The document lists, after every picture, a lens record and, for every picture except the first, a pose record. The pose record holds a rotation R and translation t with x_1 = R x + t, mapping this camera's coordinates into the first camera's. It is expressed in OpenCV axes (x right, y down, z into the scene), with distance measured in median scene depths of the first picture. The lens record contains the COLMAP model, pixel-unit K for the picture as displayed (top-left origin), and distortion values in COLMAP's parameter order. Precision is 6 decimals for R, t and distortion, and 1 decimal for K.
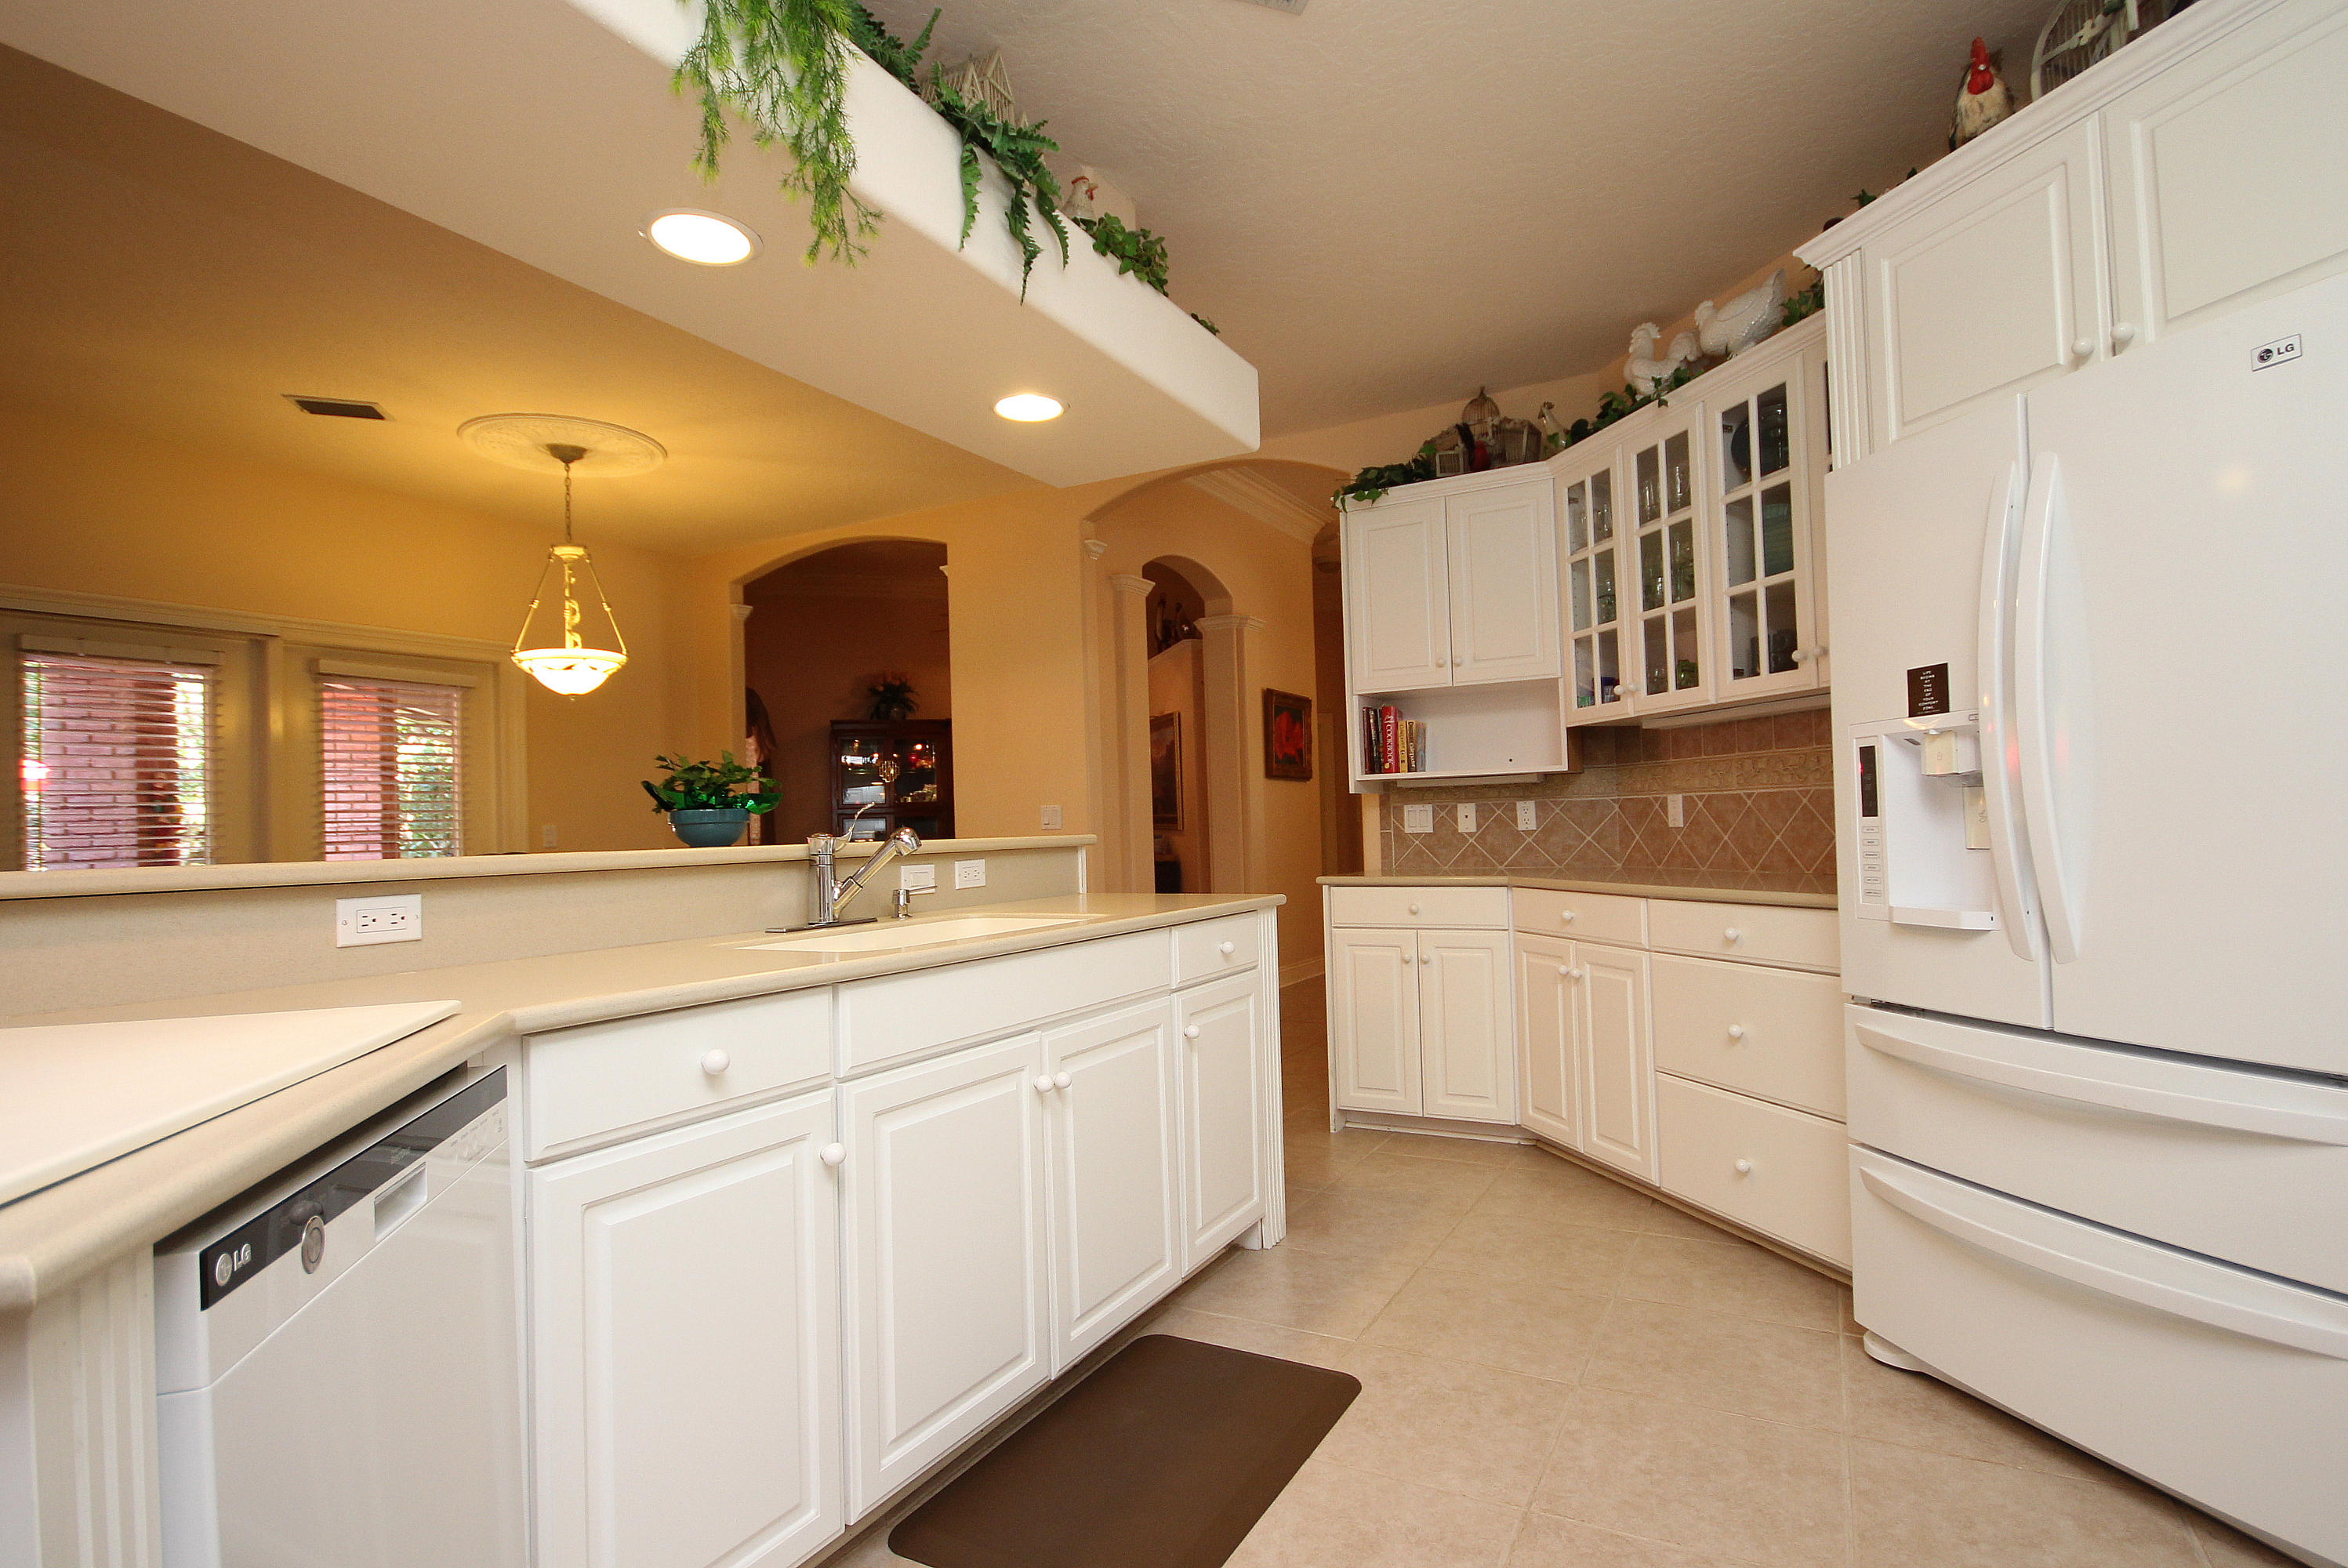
lens RADIAL K [[1151.1, 0, 1197.7], [0, 1151.1, 788.4], [0, 0, 1]] dist [0.000768, 0.000178]
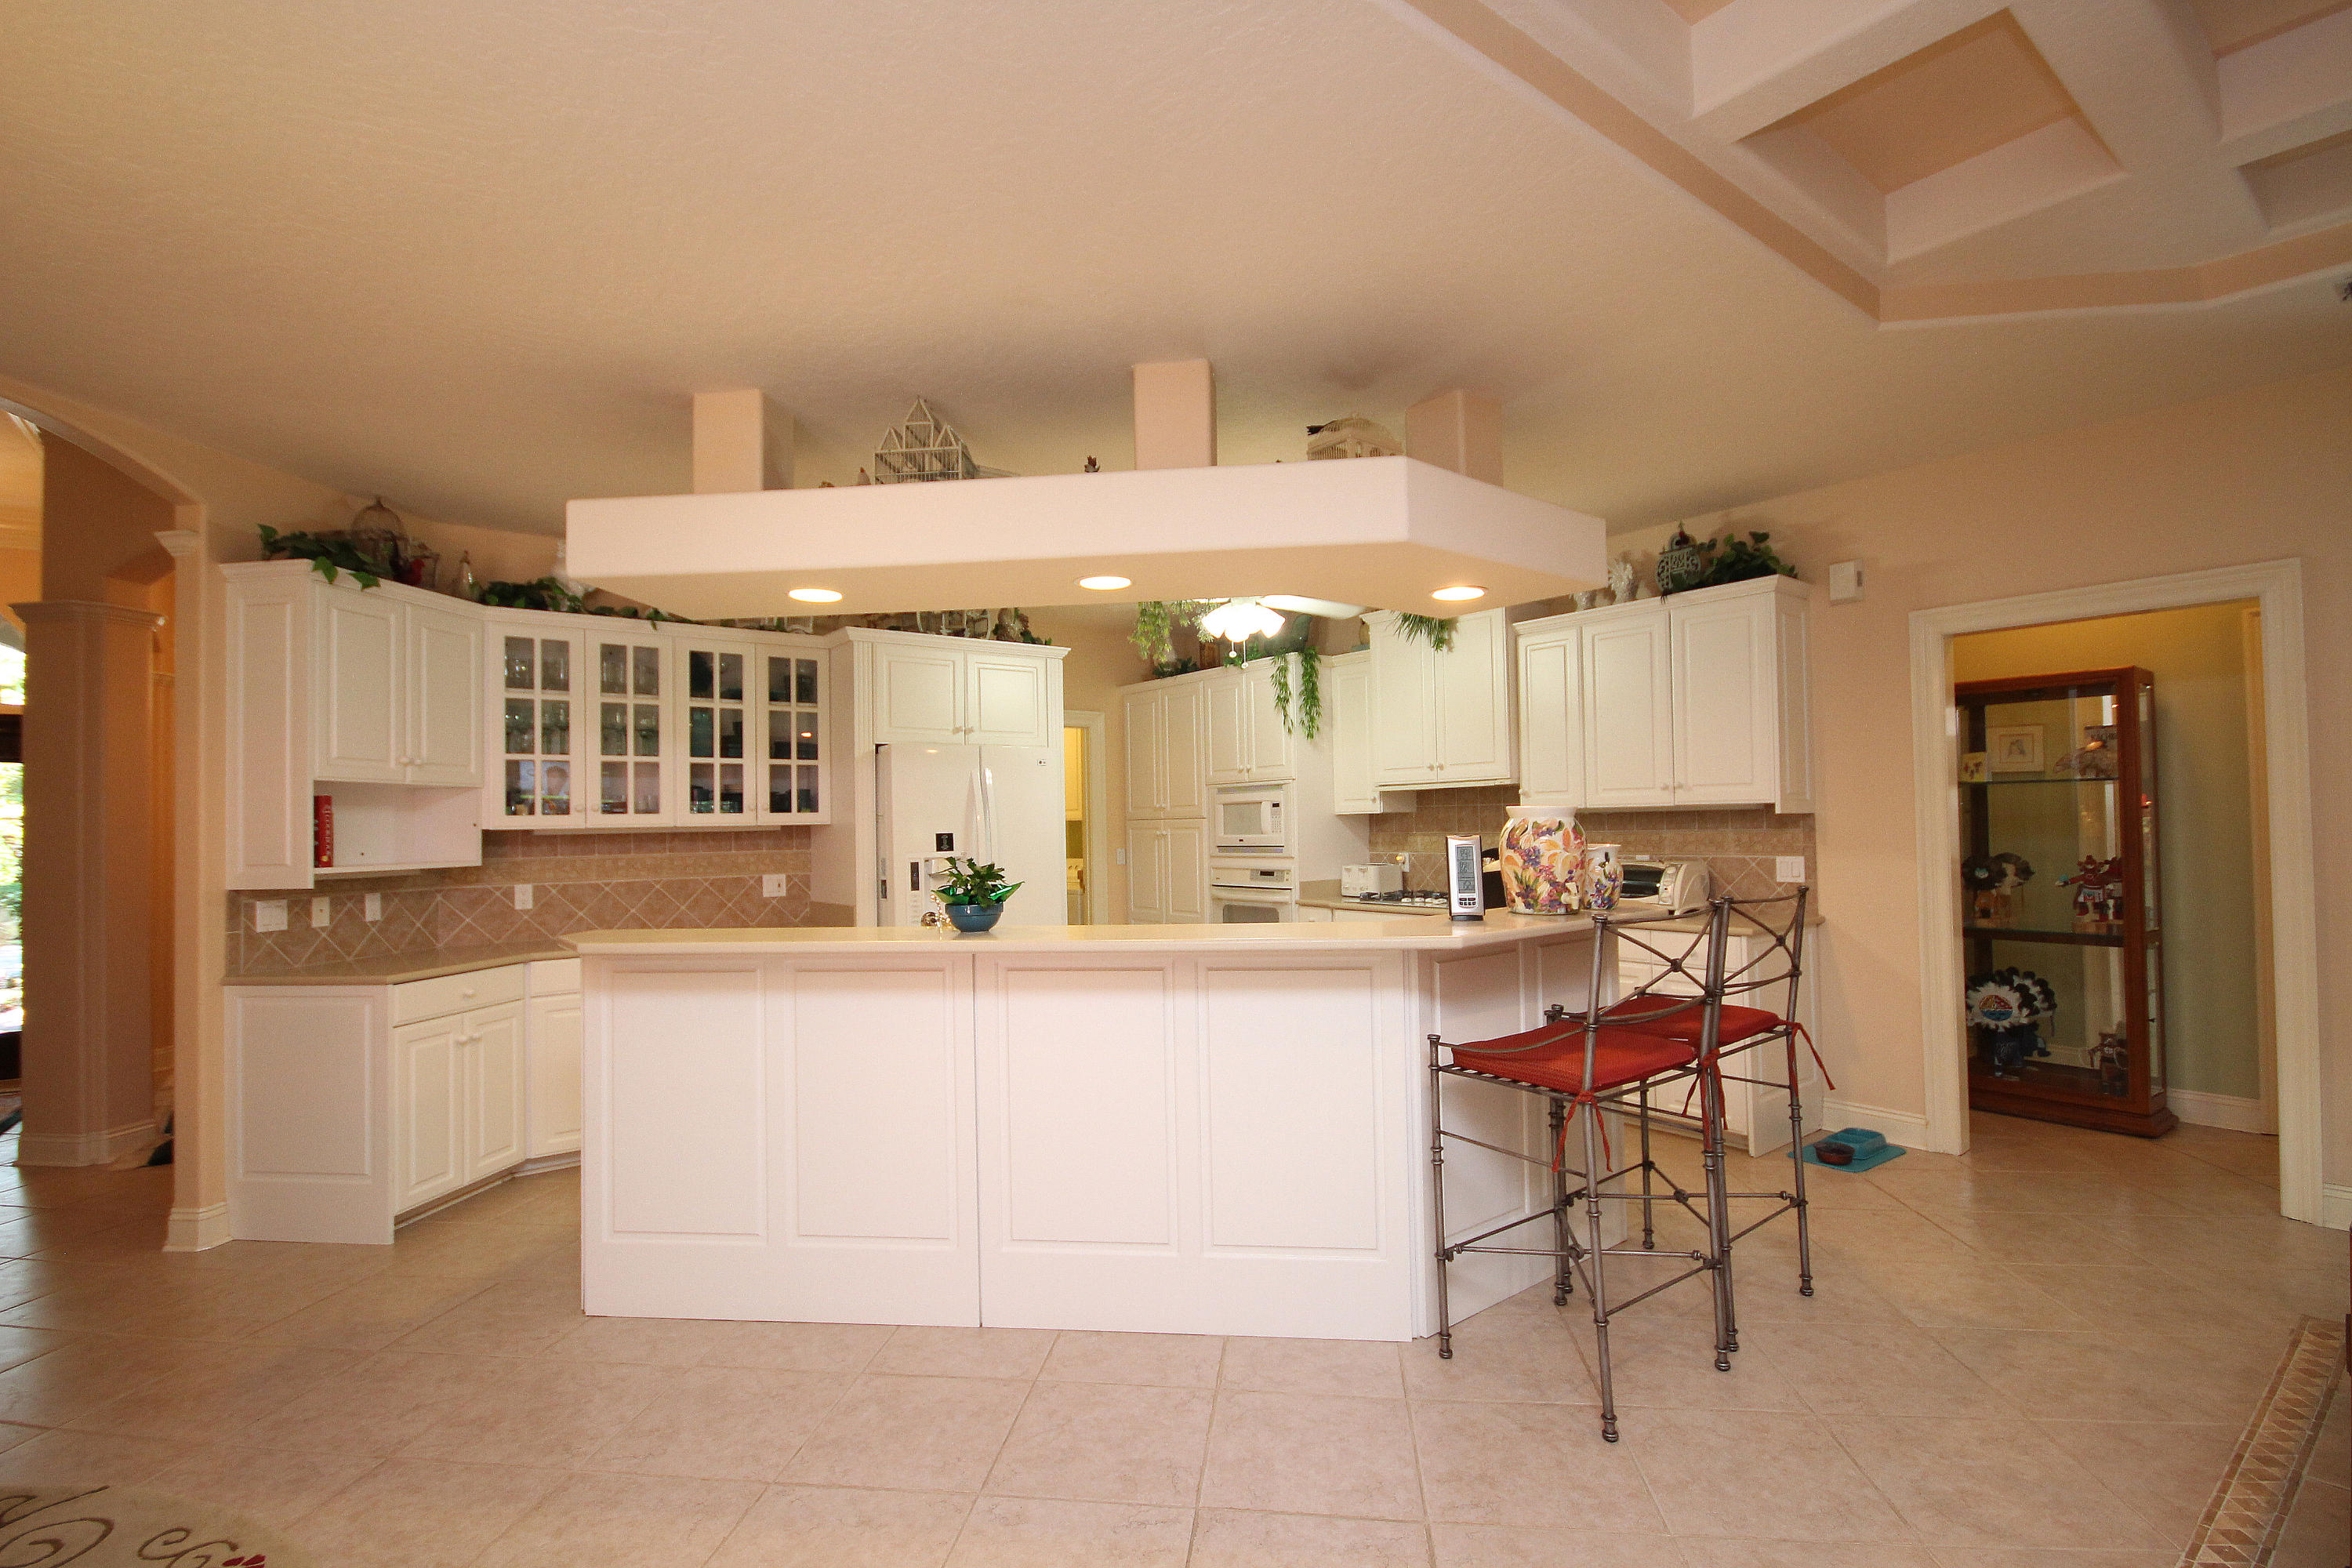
lens RADIAL K [[1081.7, 0, 1184.1], [0, 1081.7, 790.1], [0, 0, 1]] dist [0.005338, -0.009365]
pose [[-0.355679, 0.065534, 0.932308, -1.022175], [-0.001047, 0.997510, -0.070517, -0.015915], [-0.934608, -0.026058, -0.354724, 0.739912]]
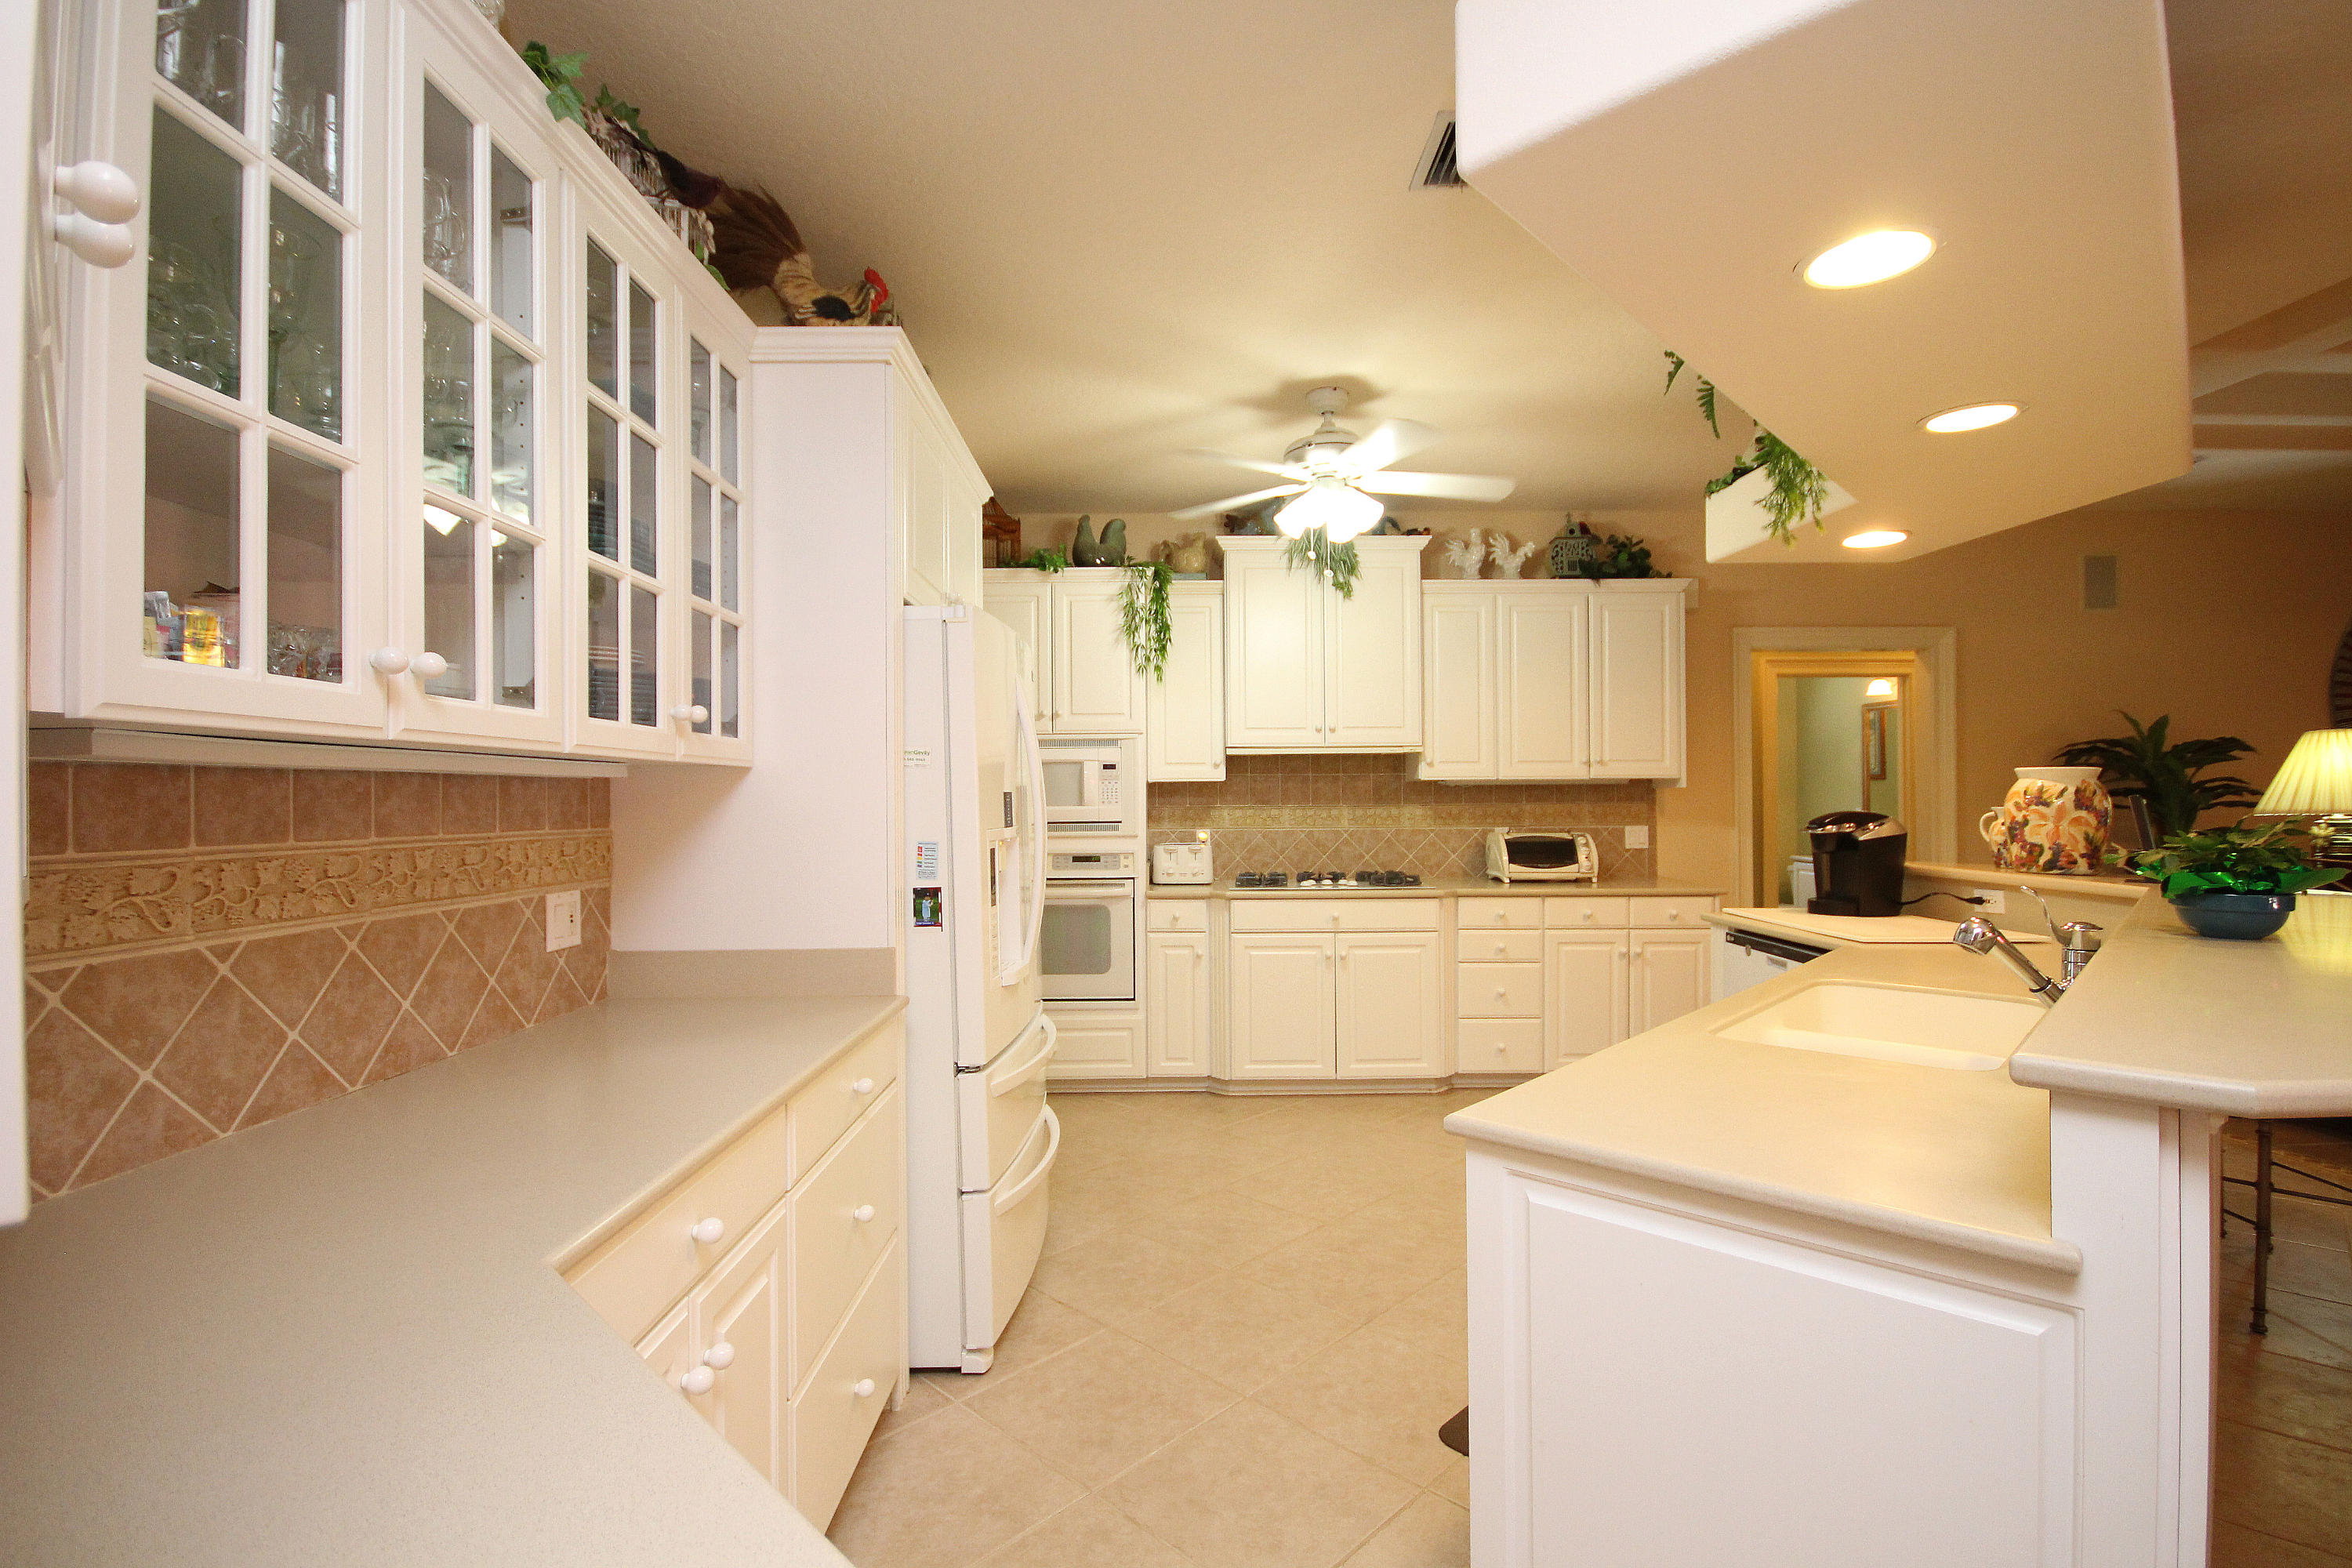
lens RADIAL K [[1081.7, 0, 1166.7], [0, 1081.7, 789.9], [0, 0, 1]] dist [0.005338, -0.009365]
pose [[-0.956479, 0.037993, 0.289316, 0.040089], [0.025068, 0.998521, -0.048249, -0.022555], [-0.290721, -0.038897, -0.956017, 1.176314]]
